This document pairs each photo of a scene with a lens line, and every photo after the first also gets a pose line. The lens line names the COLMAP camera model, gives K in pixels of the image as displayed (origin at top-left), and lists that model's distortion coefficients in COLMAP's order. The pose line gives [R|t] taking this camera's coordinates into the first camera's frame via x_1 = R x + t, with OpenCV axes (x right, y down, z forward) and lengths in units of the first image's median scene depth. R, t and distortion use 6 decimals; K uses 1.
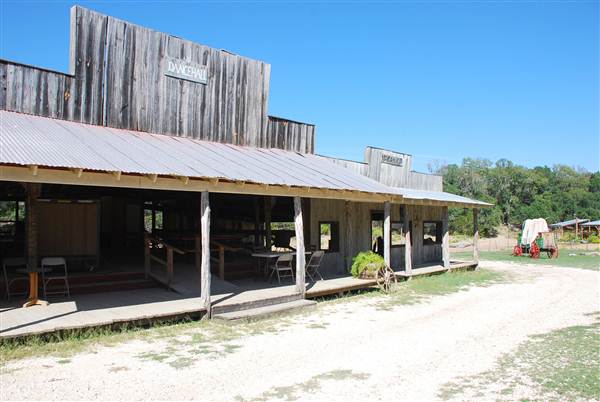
lens RADIAL K [[461.6, 0, 282.9], [0, 461.6, 212.0], [0, 0, 1]] dist [-0.101095, 0.027544]
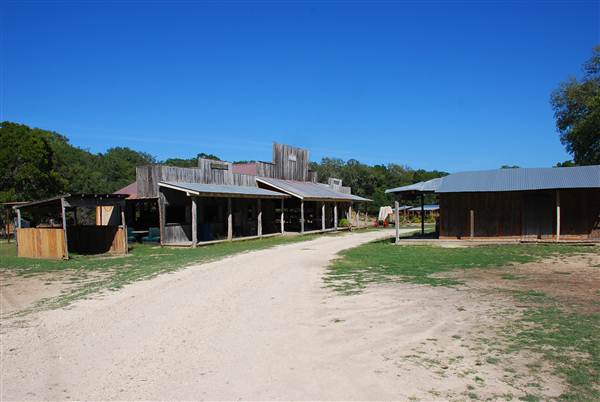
lens RADIAL K [[402.1, 0, 301.2], [0, 402.1, 205.0], [0, 0, 1]] dist [-0.065877, 0.006954]
pose [[0.945047, -0.002877, 0.326922, -0.296341], [-0.001107, 0.999927, 0.011998, -0.010970], [-0.326933, -0.011700, 0.944975, -0.433262]]
